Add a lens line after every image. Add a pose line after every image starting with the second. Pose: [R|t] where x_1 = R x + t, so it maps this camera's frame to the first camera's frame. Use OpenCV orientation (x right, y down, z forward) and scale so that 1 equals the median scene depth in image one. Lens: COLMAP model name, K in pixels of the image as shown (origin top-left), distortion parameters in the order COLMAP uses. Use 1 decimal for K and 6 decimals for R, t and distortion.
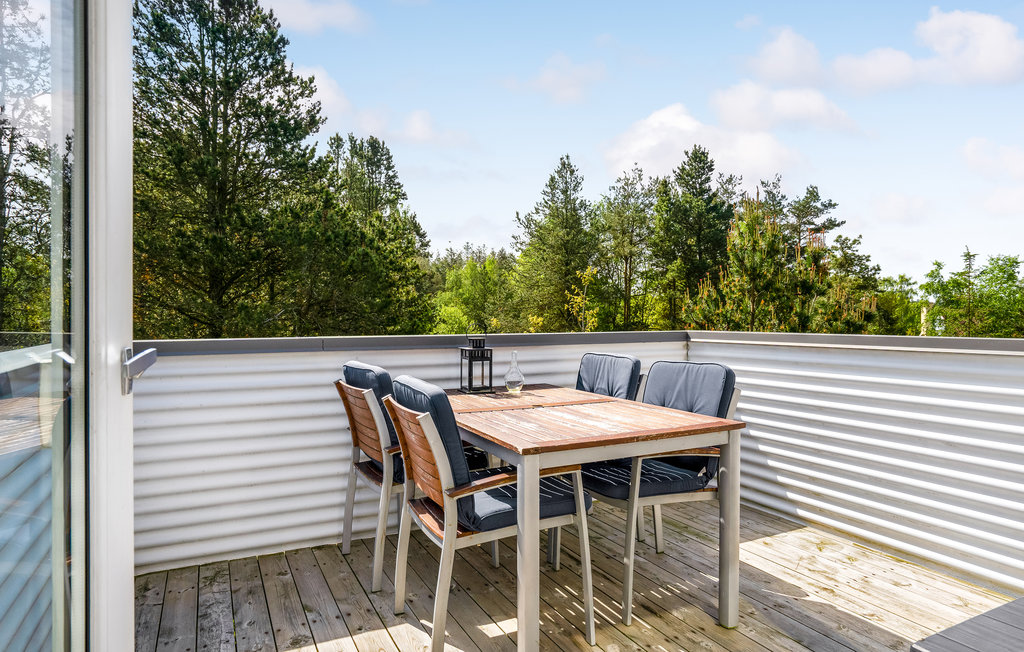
lens RADIAL K [[596.2, 0, 513.0], [0, 596.2, 326.4], [0, 0, 1]] dist [0.005583, 0.003346]
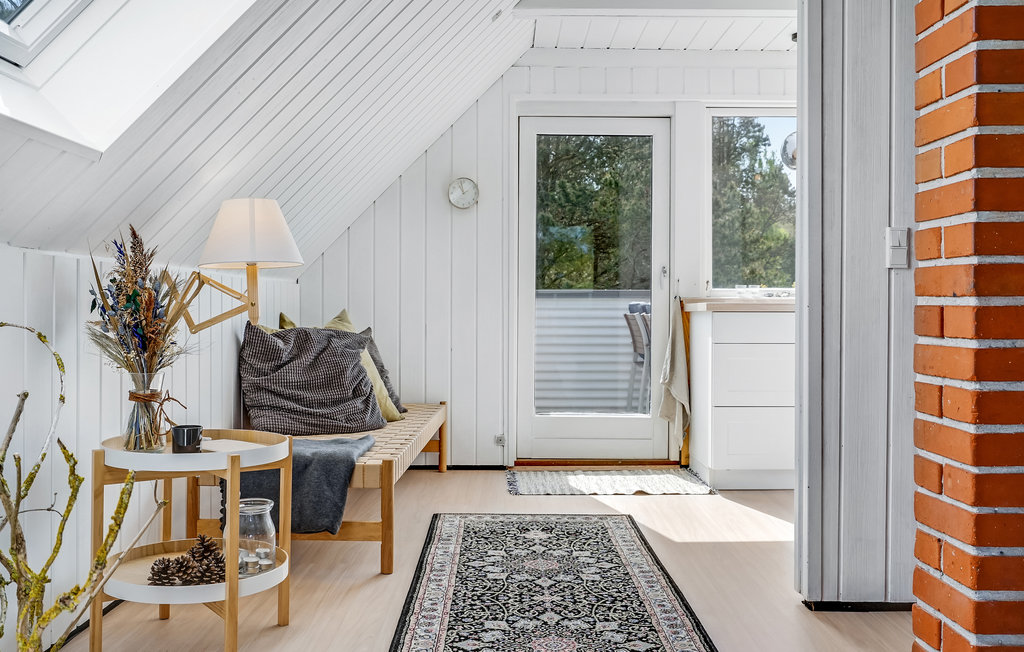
lens RADIAL K [[1003.6, 0, 510.8], [0, 1003.6, 325.5], [0, 0, 1]] dist [-0.005164, 0.000000]
pose [[0.891857, 0.013212, -0.452124, 0.174610], [-0.017893, 0.999821, -0.006078, 0.035861], [0.451963, 0.013510, 0.891934, -0.419419]]
